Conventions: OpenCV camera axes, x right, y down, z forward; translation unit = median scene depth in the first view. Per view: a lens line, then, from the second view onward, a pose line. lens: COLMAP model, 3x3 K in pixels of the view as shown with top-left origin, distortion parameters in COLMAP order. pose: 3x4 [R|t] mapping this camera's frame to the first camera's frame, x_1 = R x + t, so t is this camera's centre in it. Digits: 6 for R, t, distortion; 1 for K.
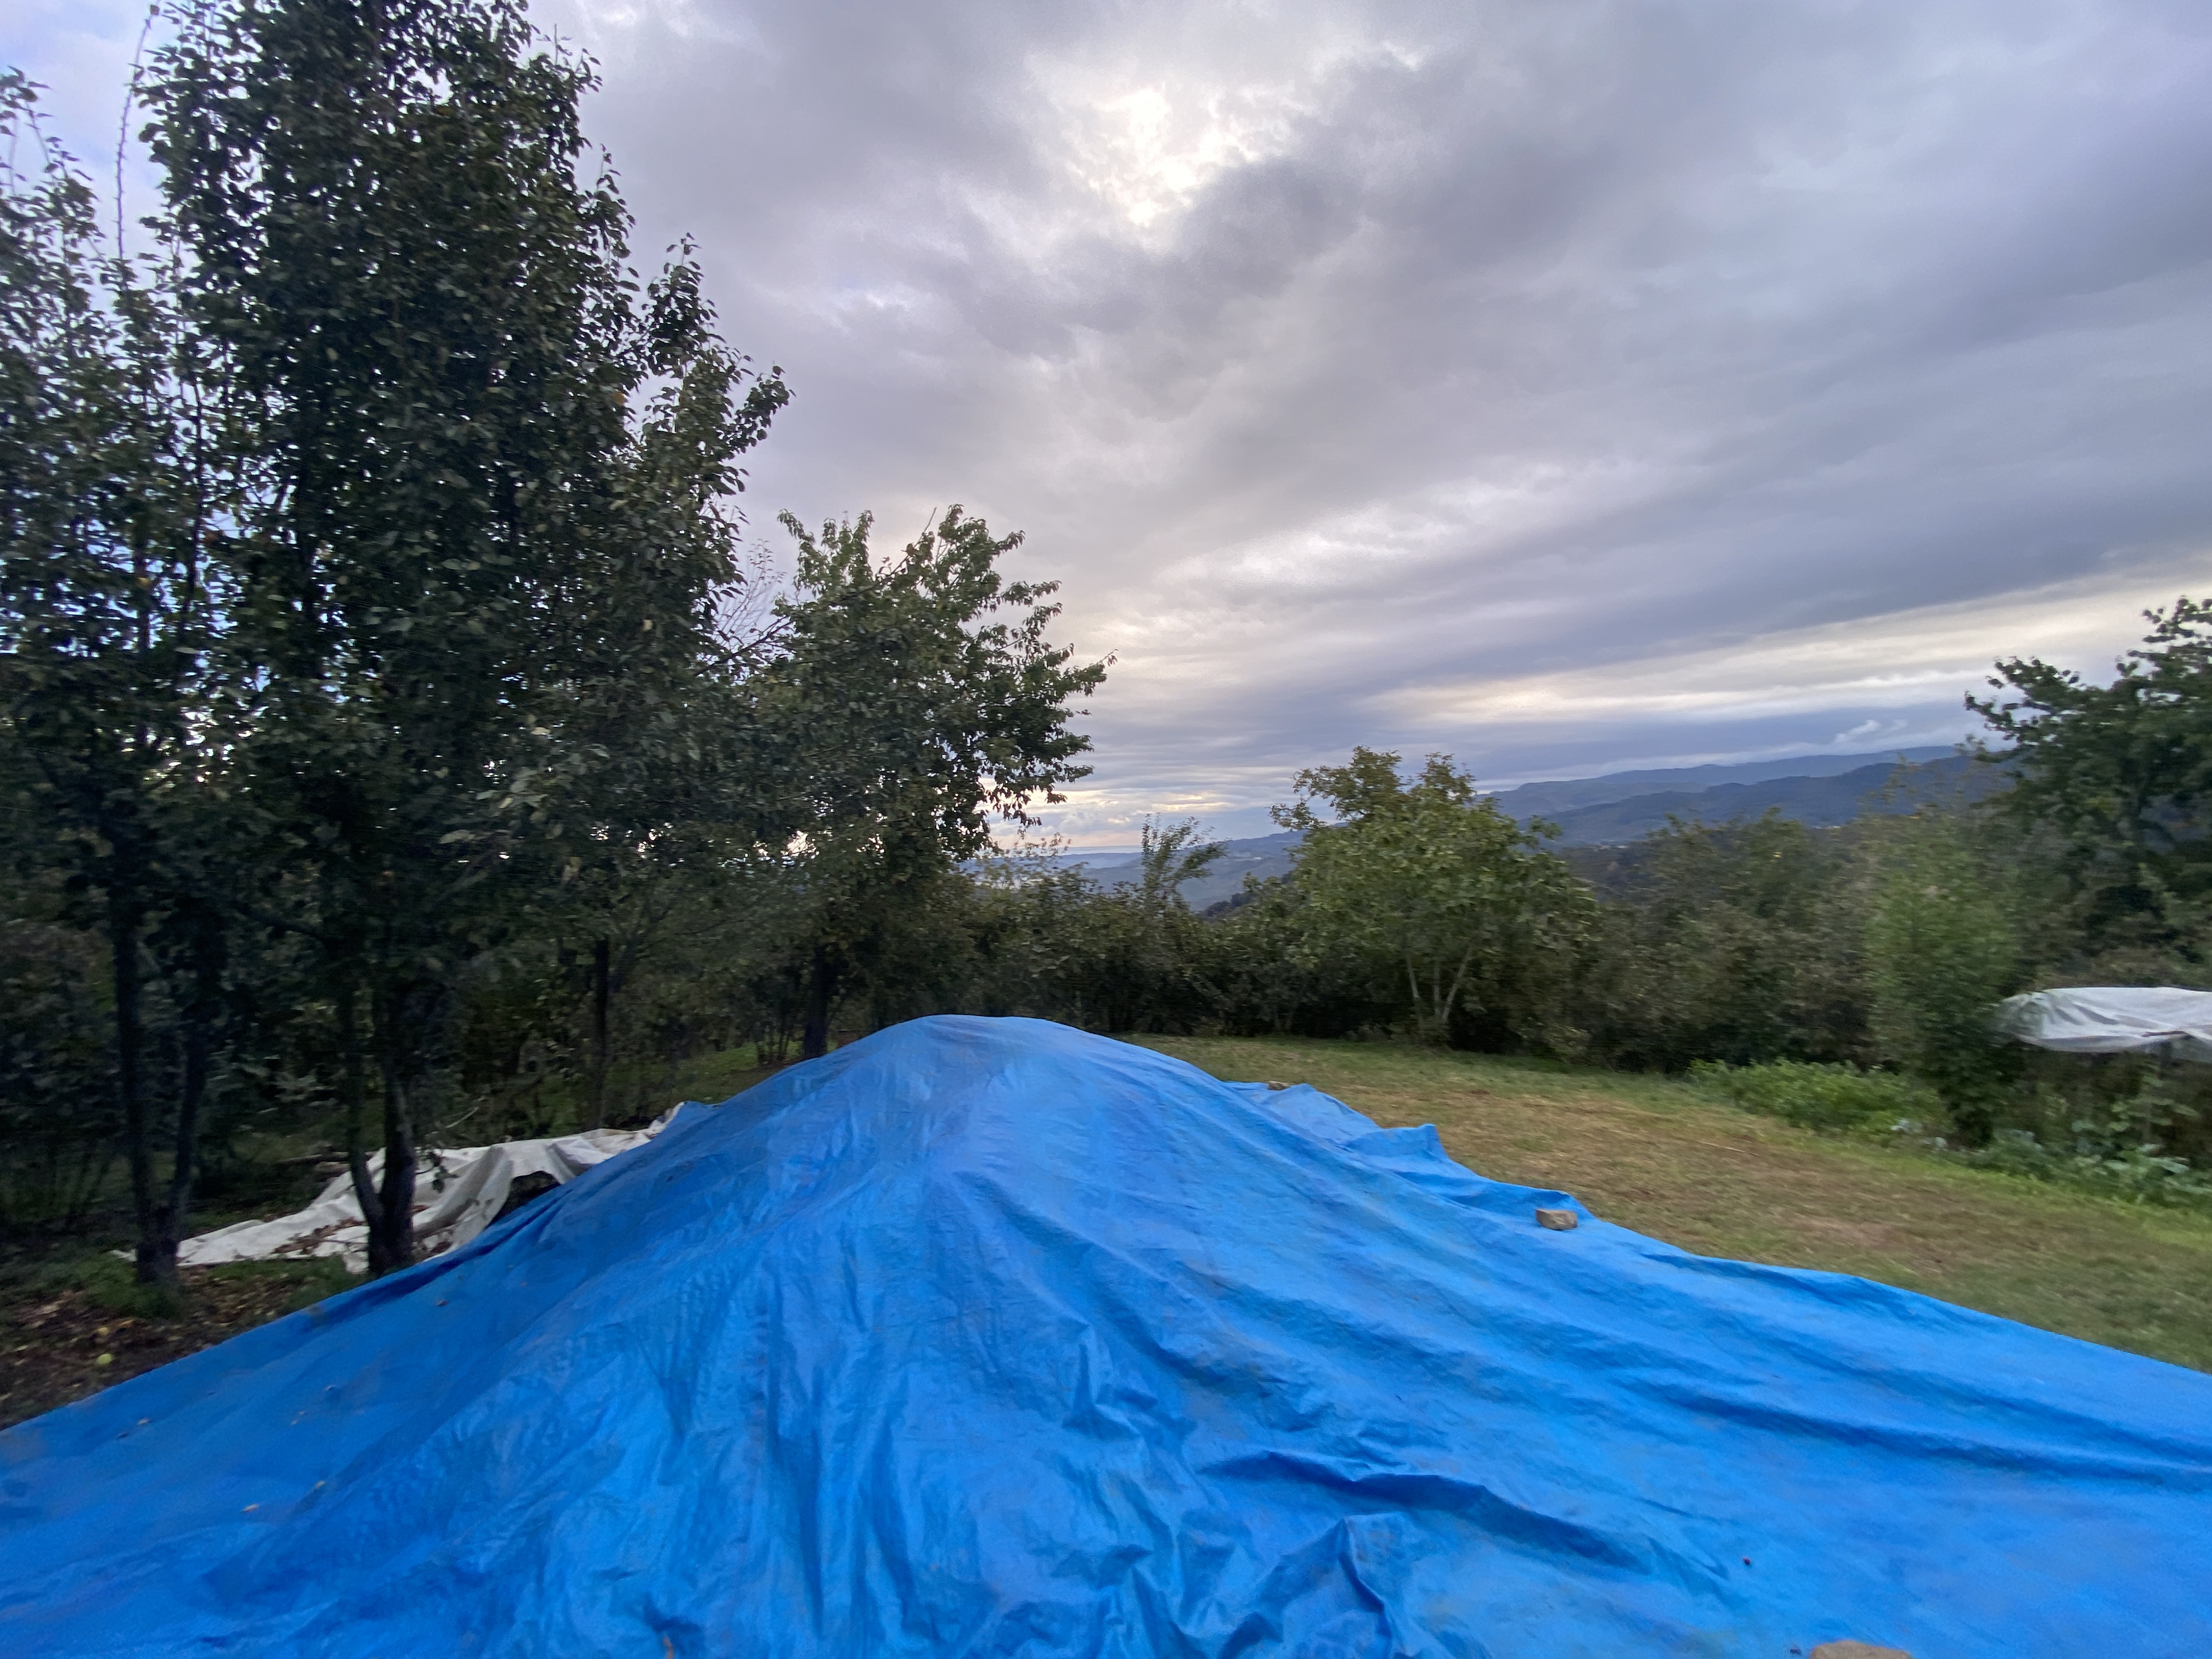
lens RADIAL K [[882.8, 0, 1103.4], [0, 882.8, 827.0], [0, 0, 1]] dist [0.014205, -0.019922]
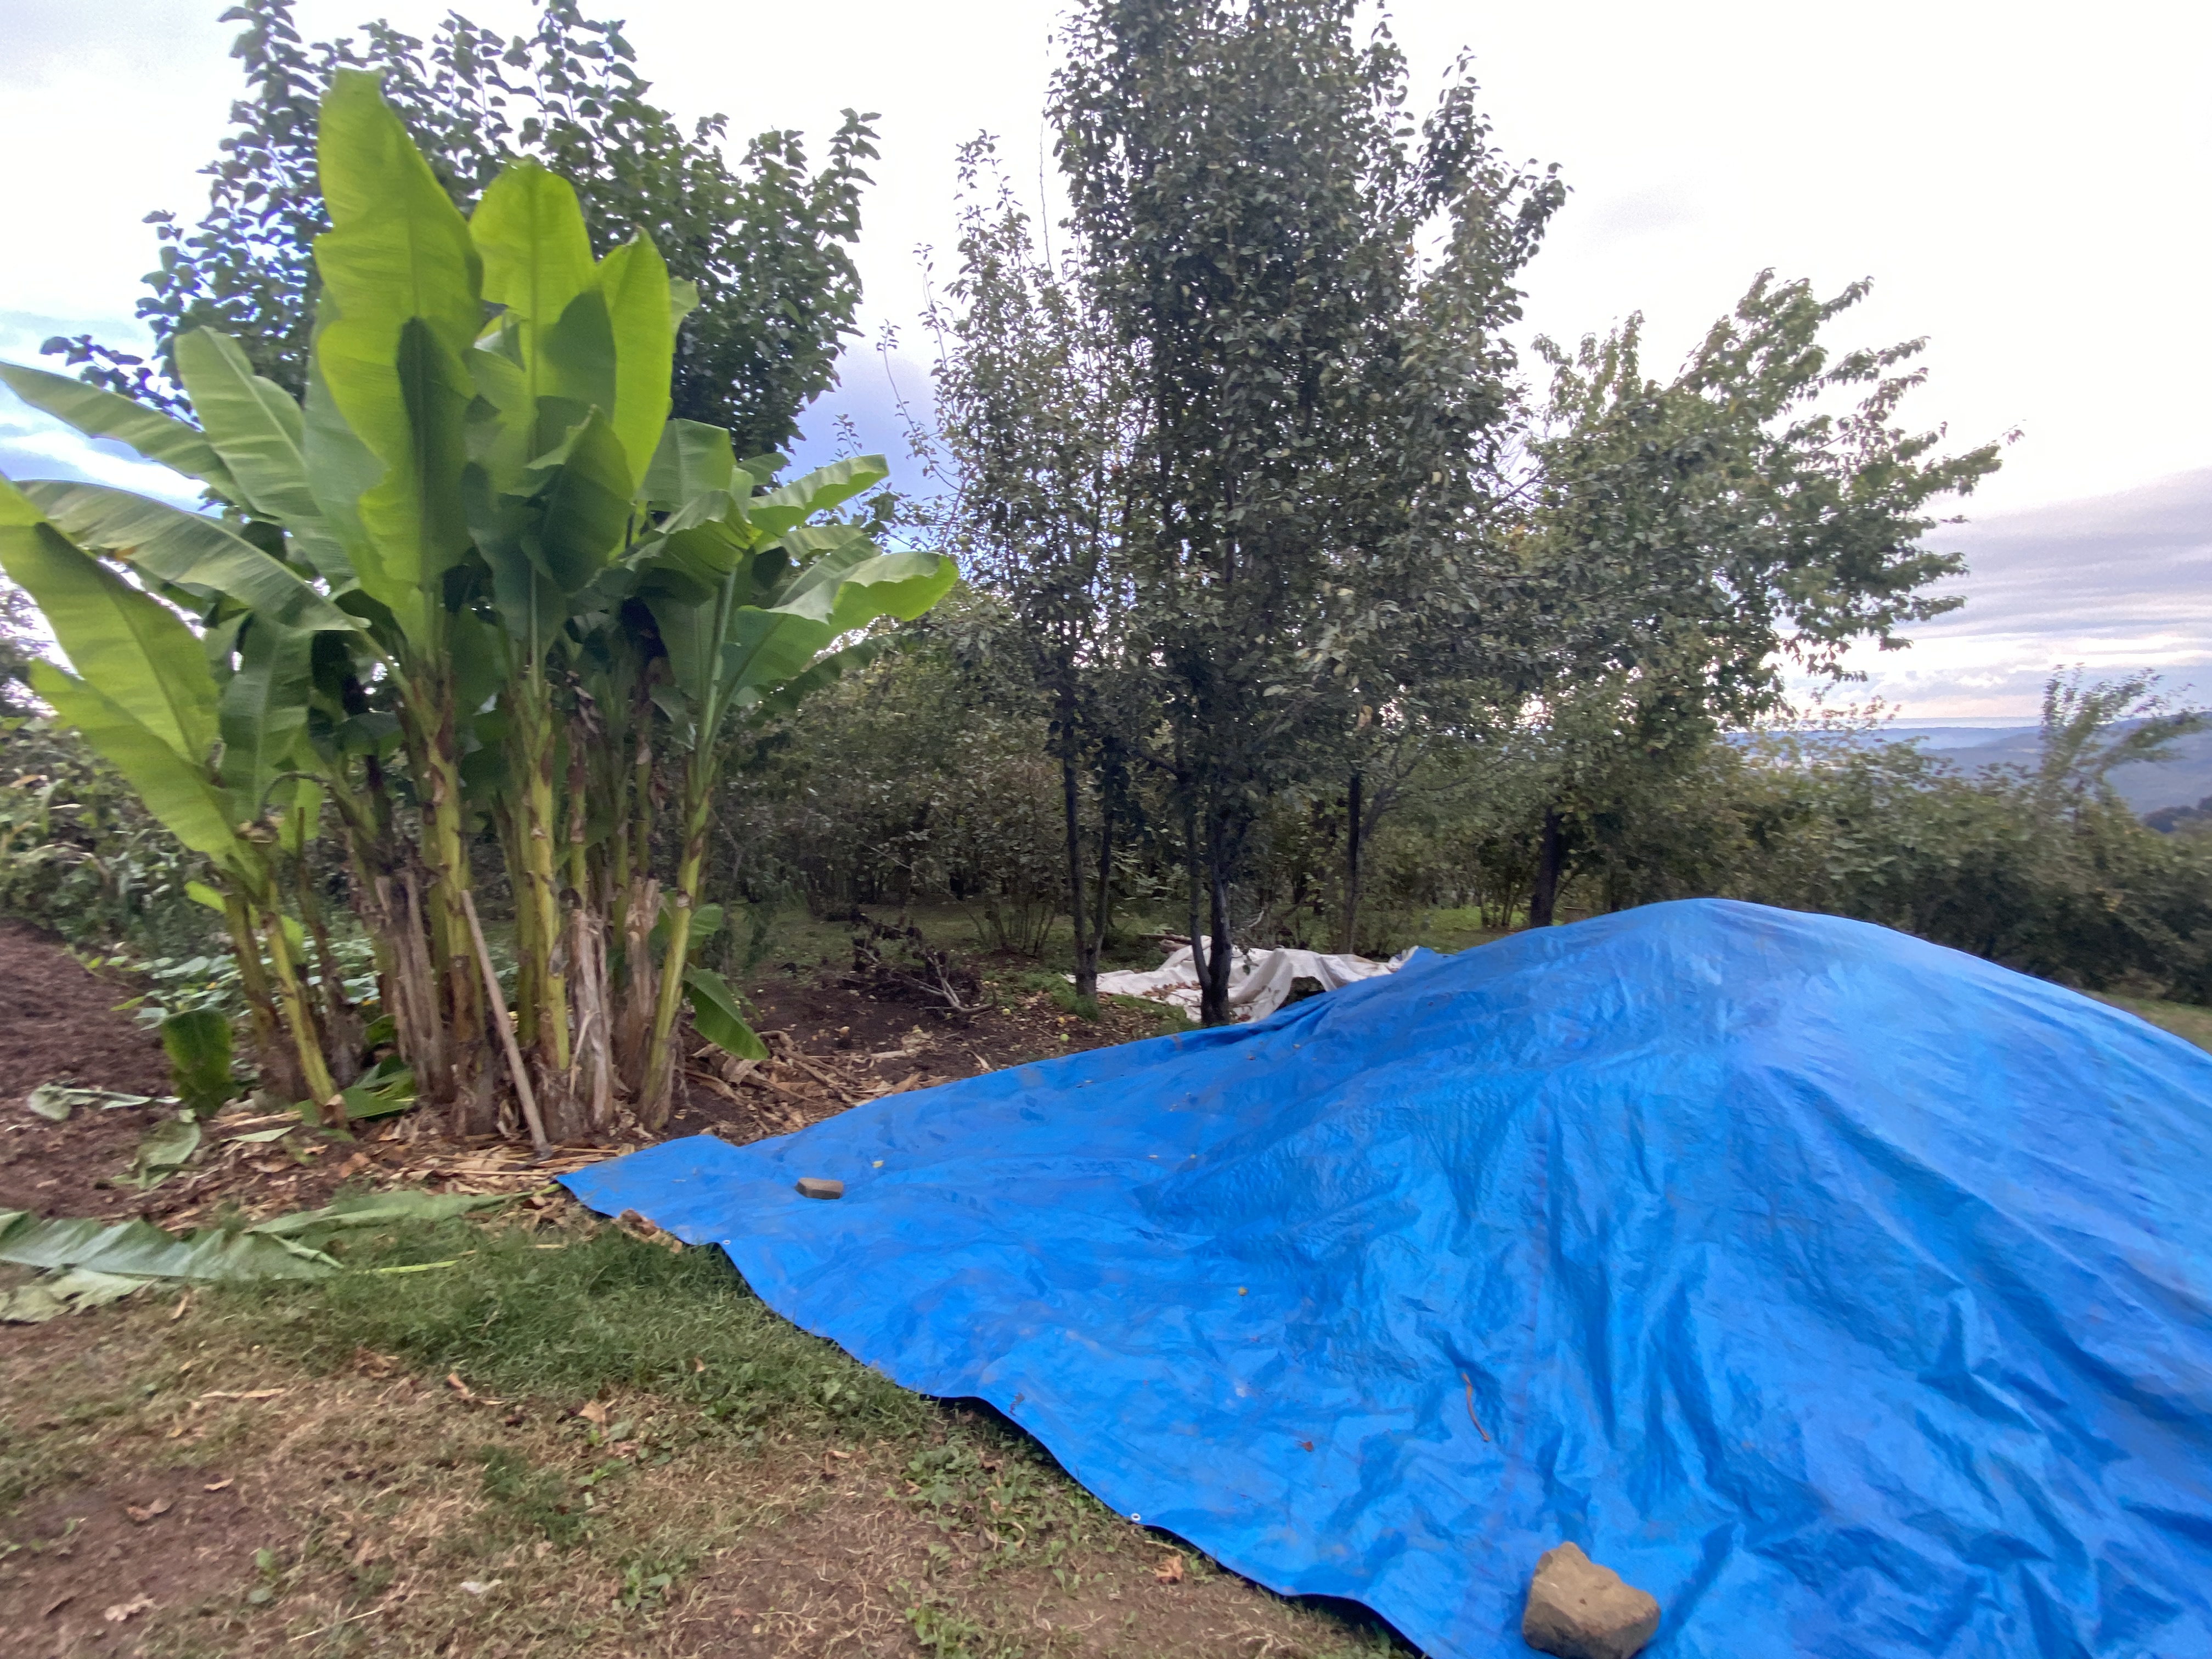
lens RADIAL K [[883.3, 0, 1092.9], [0, 883.3, 829.3], [0, 0, 1]] dist [0.002155, -0.012577]
pose [[0.721489, 0.088531, -0.686743, -0.038604], [0.013230, 0.989849, 0.141505, 0.014778], [0.692299, -0.111180, 0.712994, -0.027885]]
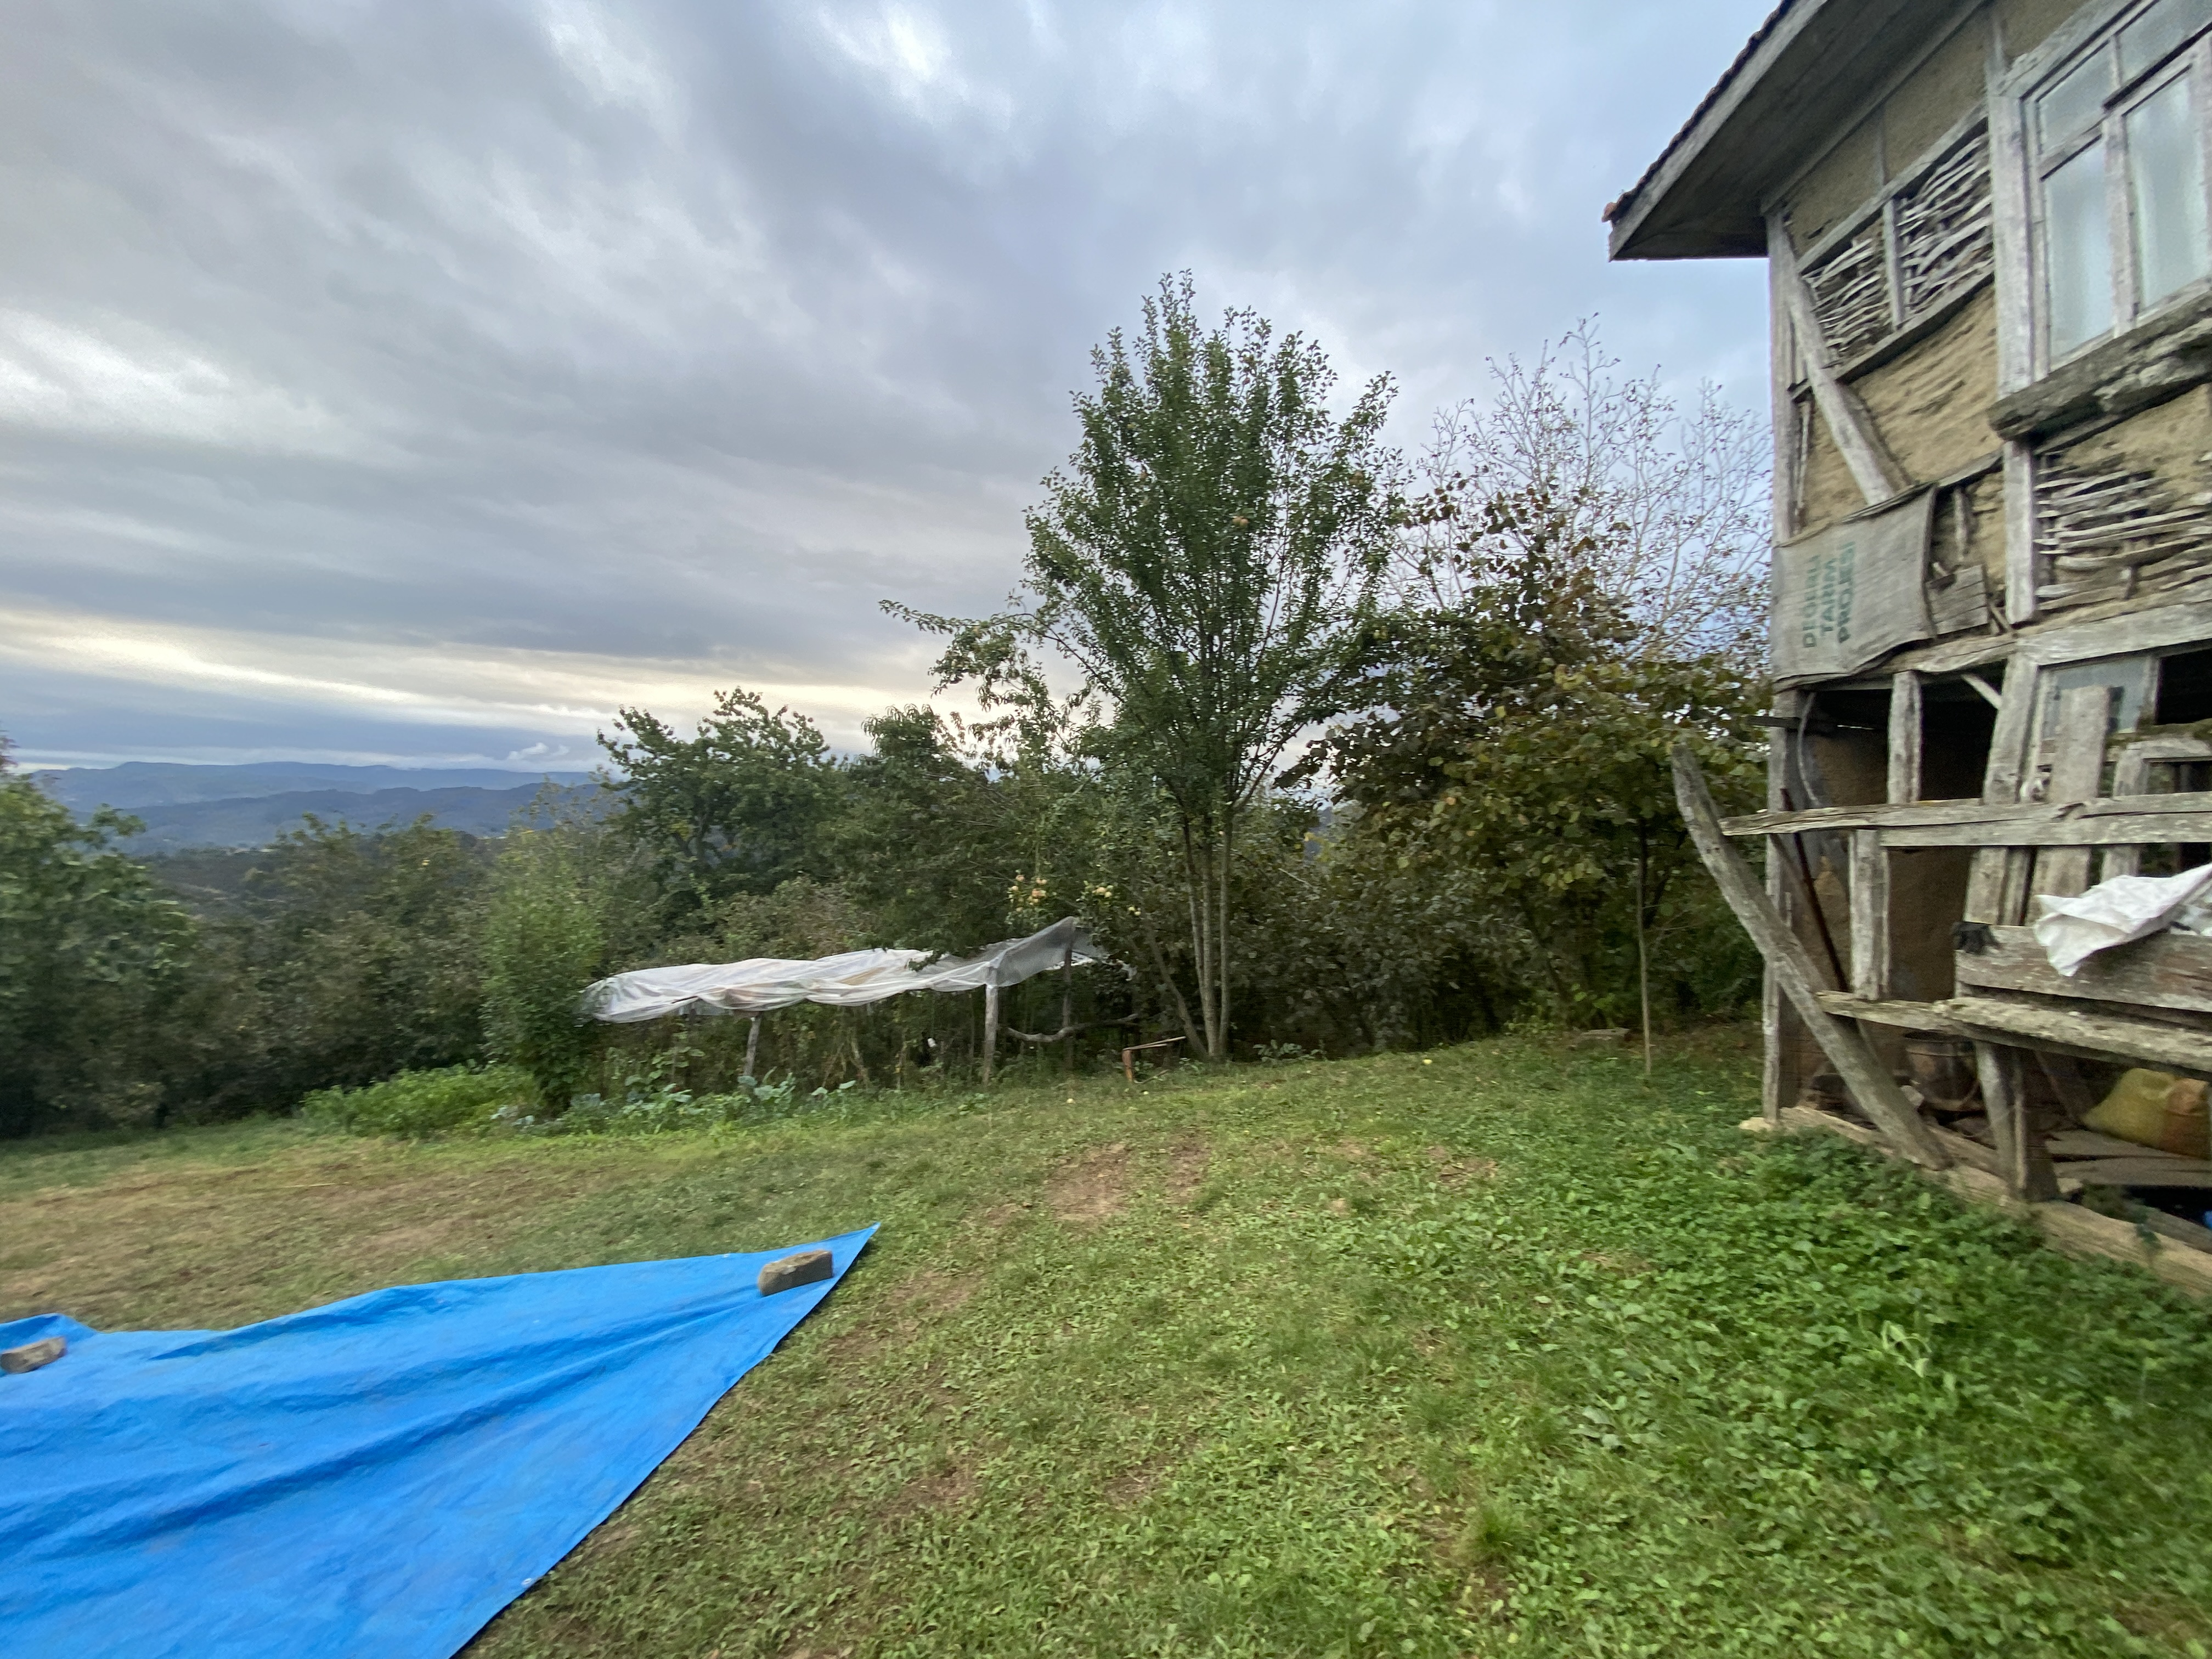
lens RADIAL K [[885.2, 0, 1105.5], [0, 885.2, 825.5], [0, 0, 1]] dist [0.007999, -0.016202]
pose [[0.280982, 0.055132, 0.958128, 0.060571], [-0.045398, 0.997995, -0.044113, -0.001904], [-0.958639, -0.031102, 0.282922, -0.025729]]
